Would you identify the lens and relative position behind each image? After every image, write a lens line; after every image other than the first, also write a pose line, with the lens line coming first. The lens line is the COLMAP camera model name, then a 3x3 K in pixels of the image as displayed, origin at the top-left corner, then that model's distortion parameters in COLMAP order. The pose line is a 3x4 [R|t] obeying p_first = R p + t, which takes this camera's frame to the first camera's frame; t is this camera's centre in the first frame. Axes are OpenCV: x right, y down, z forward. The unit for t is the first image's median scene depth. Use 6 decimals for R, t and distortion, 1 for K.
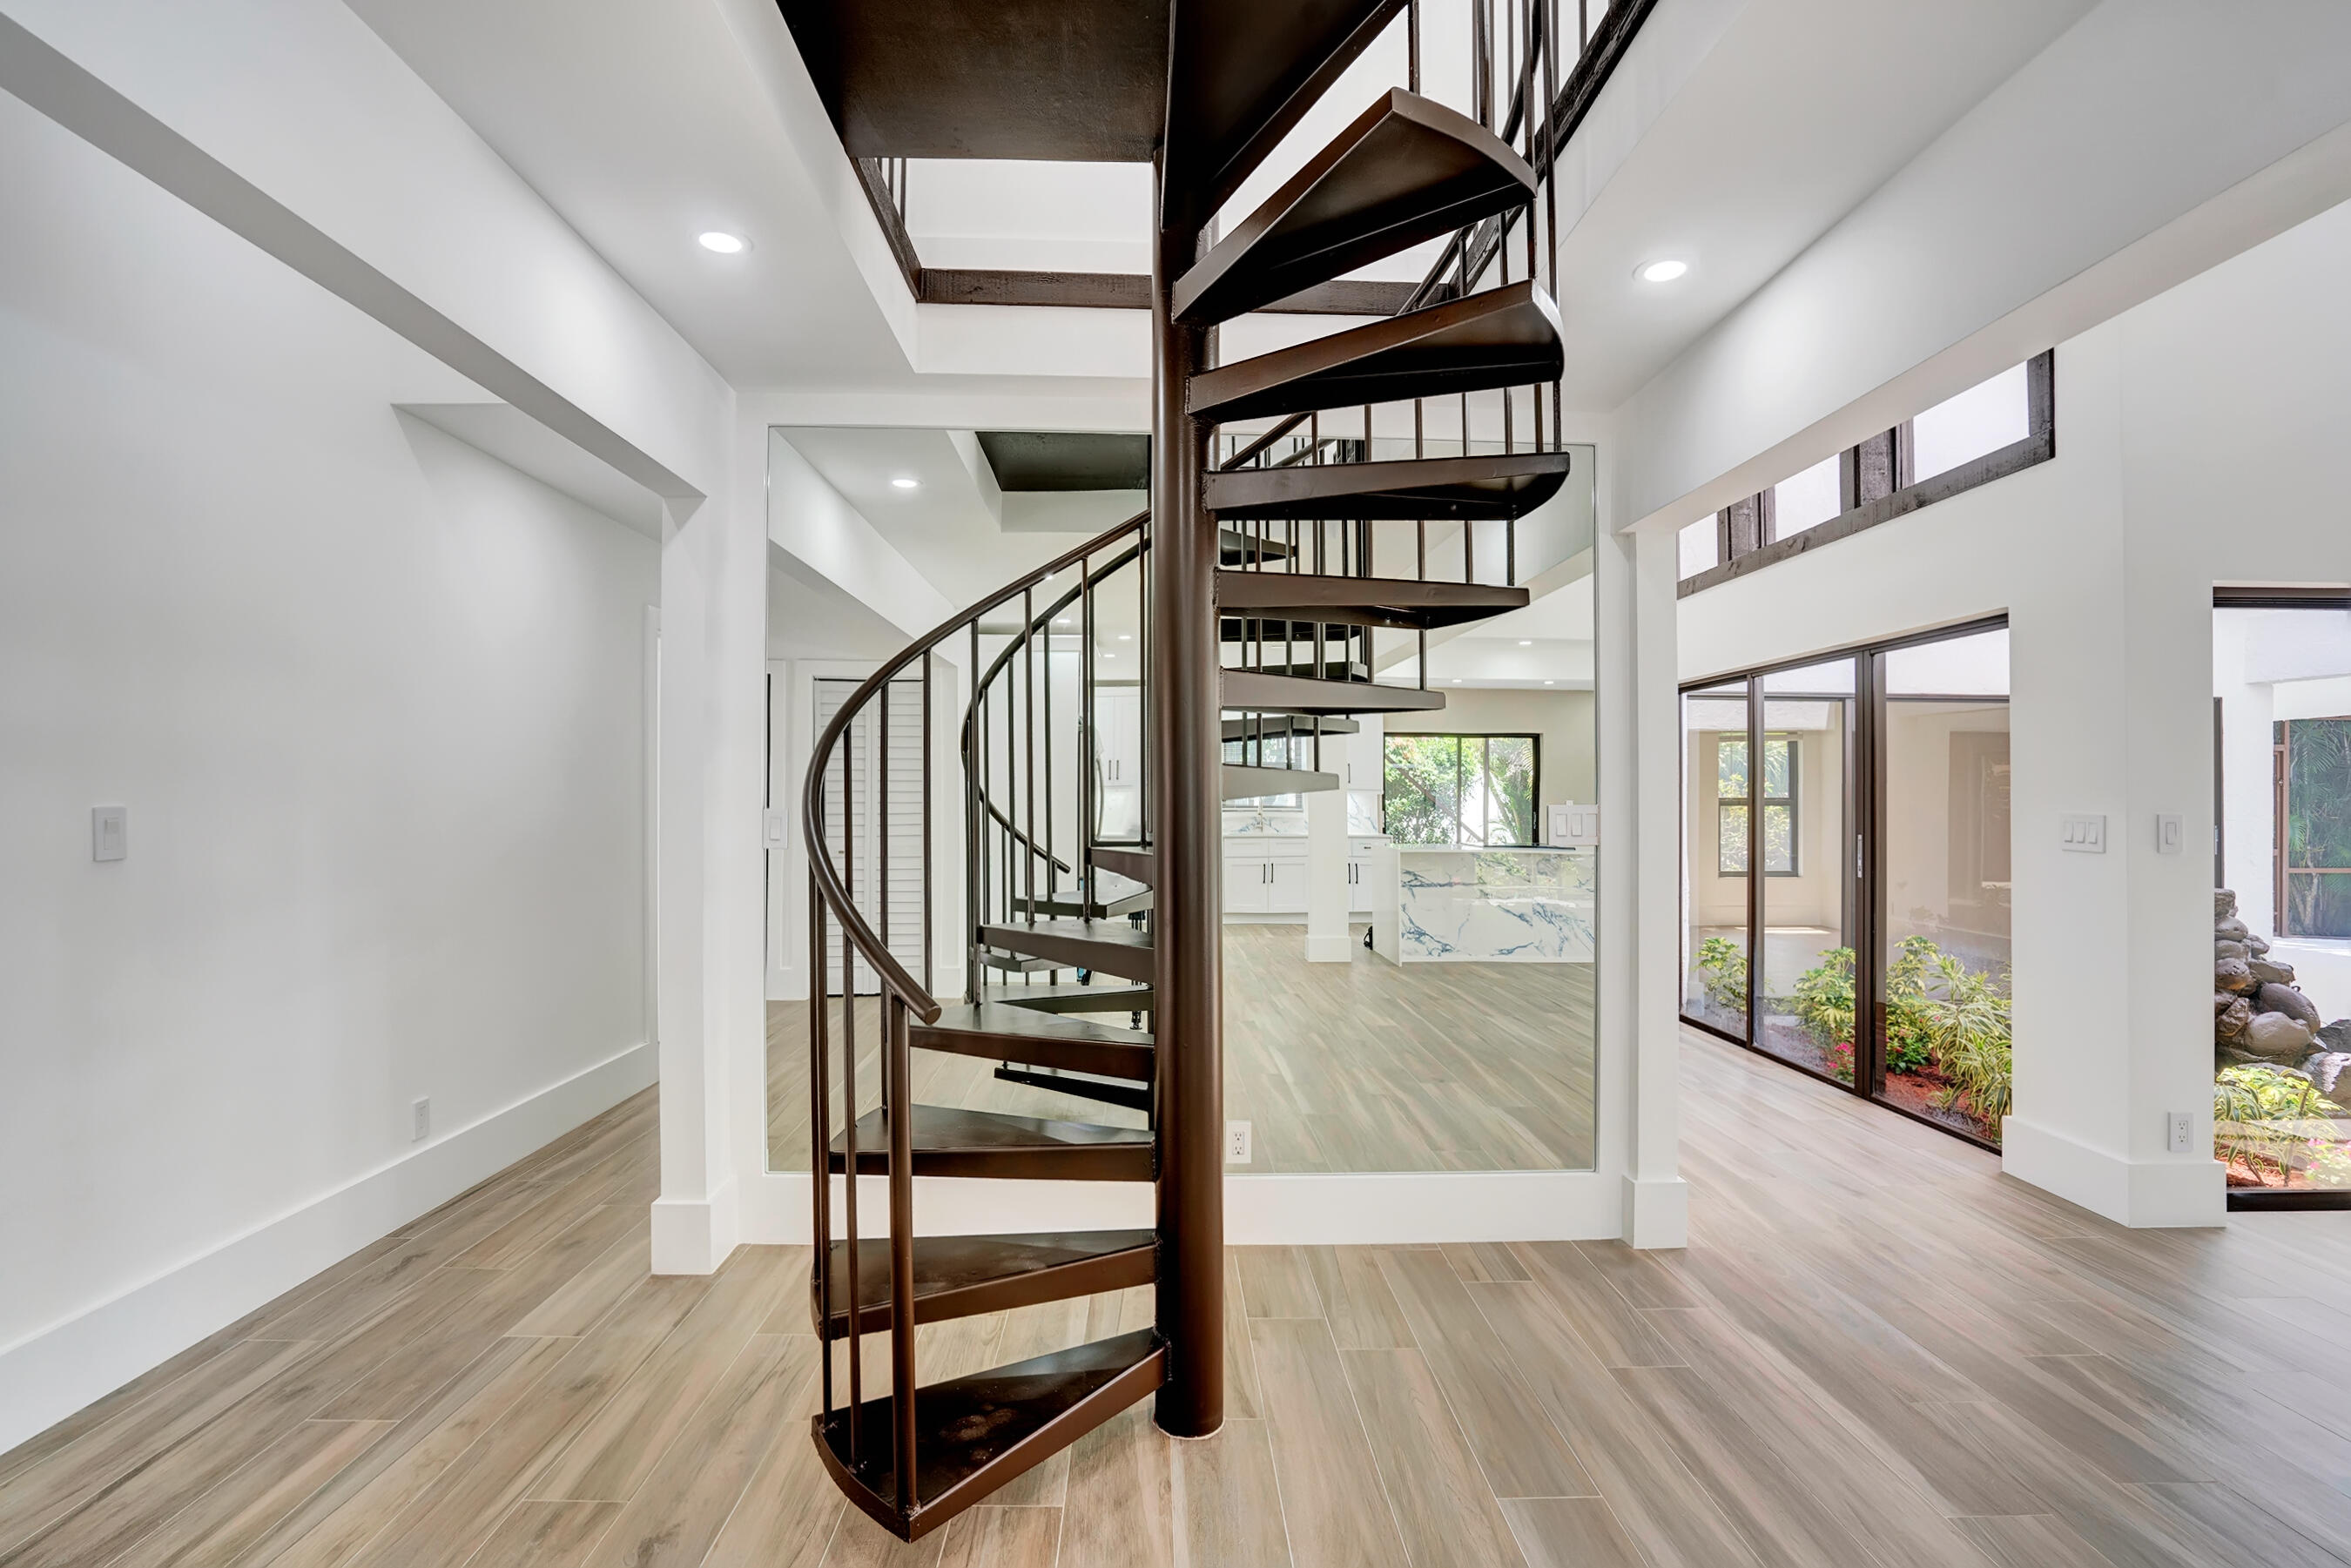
lens RADIAL K [[1117.7, 0, 1187.8], [0, 1117.7, 780.2], [0, 0, 1]] dist [-0.059033, 0.021572]
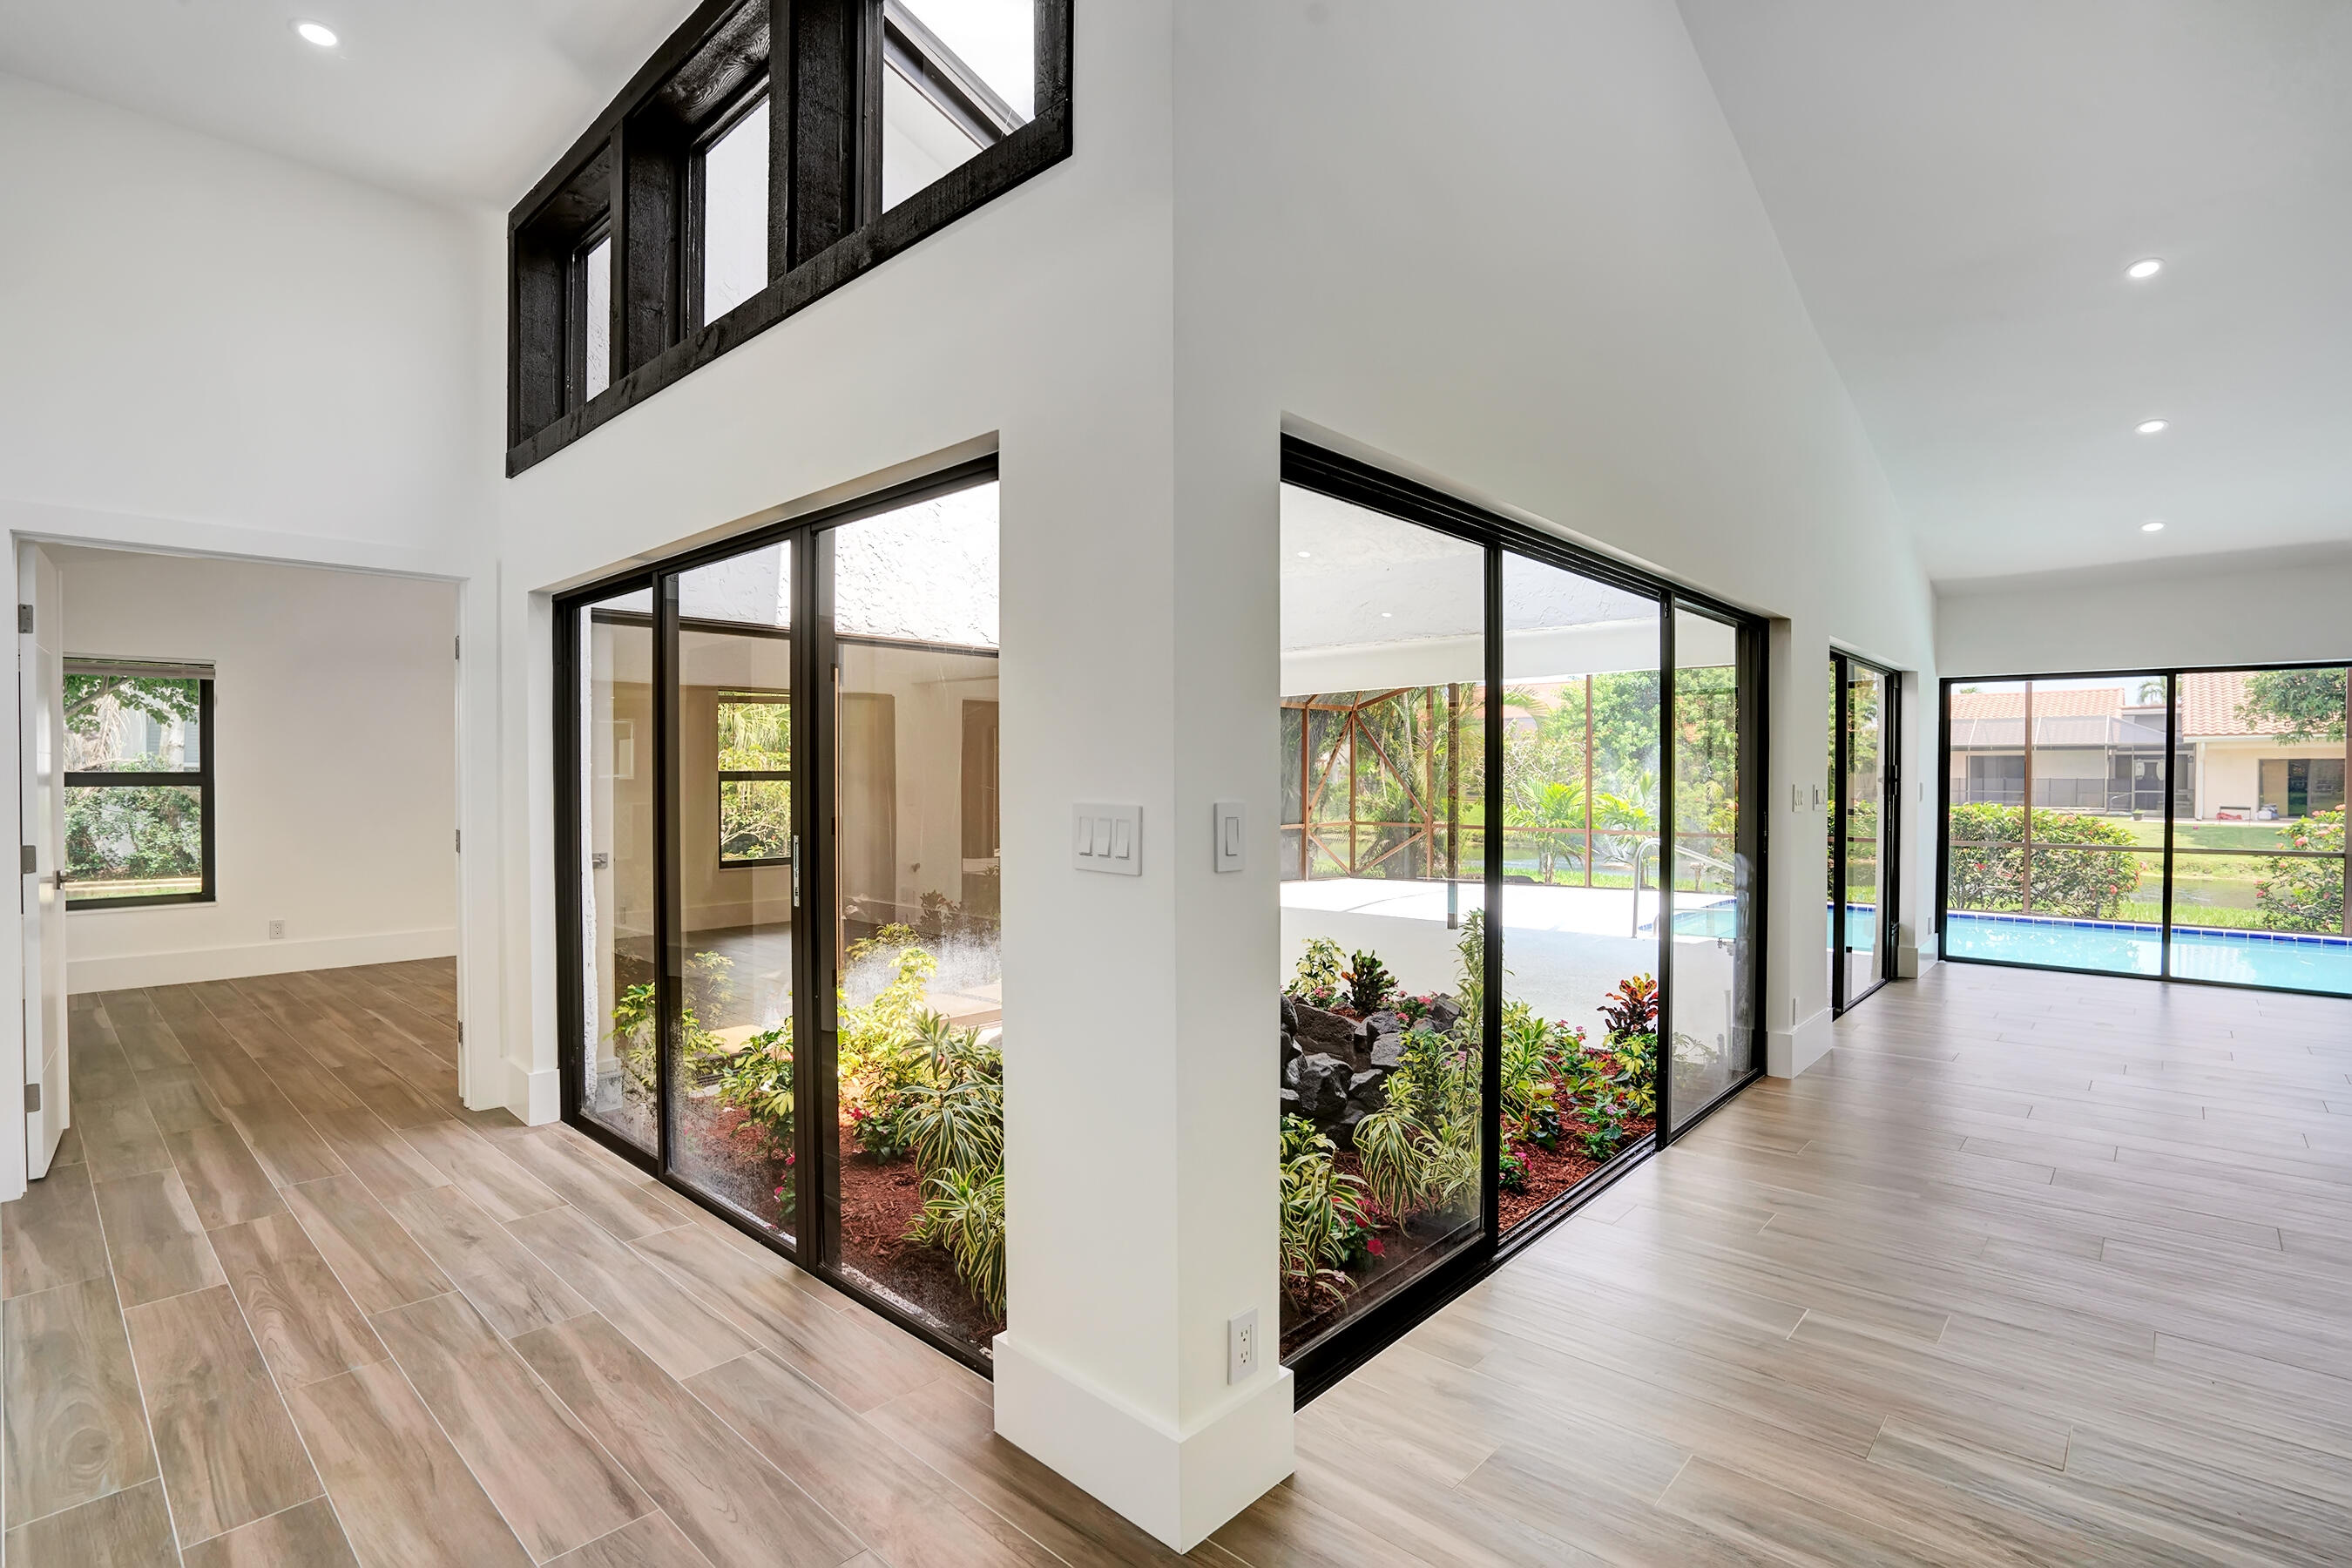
lens RADIAL K [[1118.3, 0, 1188.3], [0, 1118.3, 780.2], [0, 0, 1]] dist [-0.059033, 0.021572]
pose [[0.702390, -0.011861, 0.711693, 0.399435], [-0.006300, 0.999718, 0.022879, 0.006800], [-0.711764, -0.020554, 0.702118, 0.505718]]
